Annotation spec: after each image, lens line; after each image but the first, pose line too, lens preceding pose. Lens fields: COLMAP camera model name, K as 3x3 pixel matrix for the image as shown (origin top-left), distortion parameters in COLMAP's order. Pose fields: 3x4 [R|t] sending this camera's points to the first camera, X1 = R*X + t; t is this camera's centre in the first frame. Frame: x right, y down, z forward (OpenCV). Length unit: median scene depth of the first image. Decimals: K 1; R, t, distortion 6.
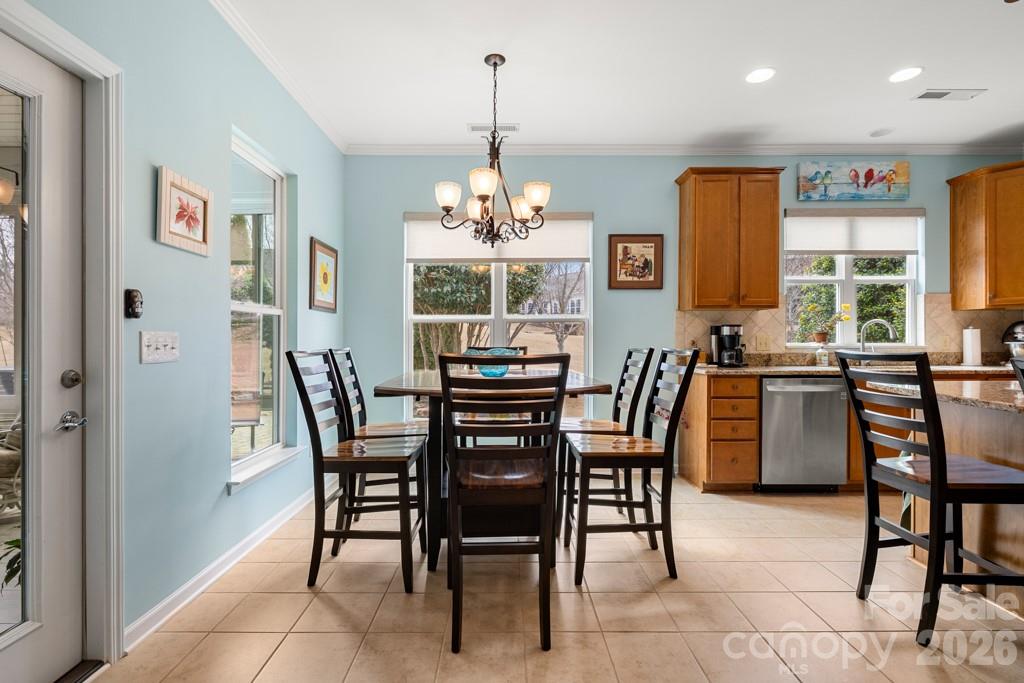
lens RADIAL K [[500.5, 0, 512.0], [0, 500.5, 341.5], [0, 0, 1]] dist [0.000244, 0.000343]
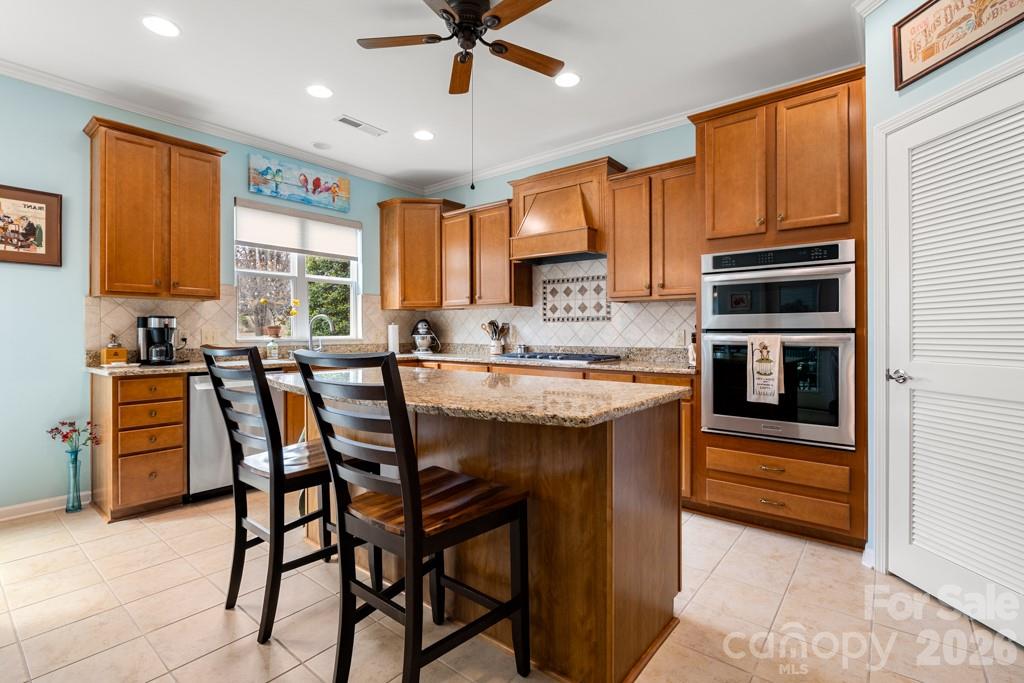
lens RADIAL K [[475.2, 0, 510.8], [0, 475.2, 335.1], [0, 0, 1]] dist [-0.000454, -0.000066]
pose [[0.634174, -0.002531, 0.773186, 0.181741], [0.002153, 0.999997, 0.001508, -0.000364], [-0.773188, 0.000708, 0.634177, 0.012583]]
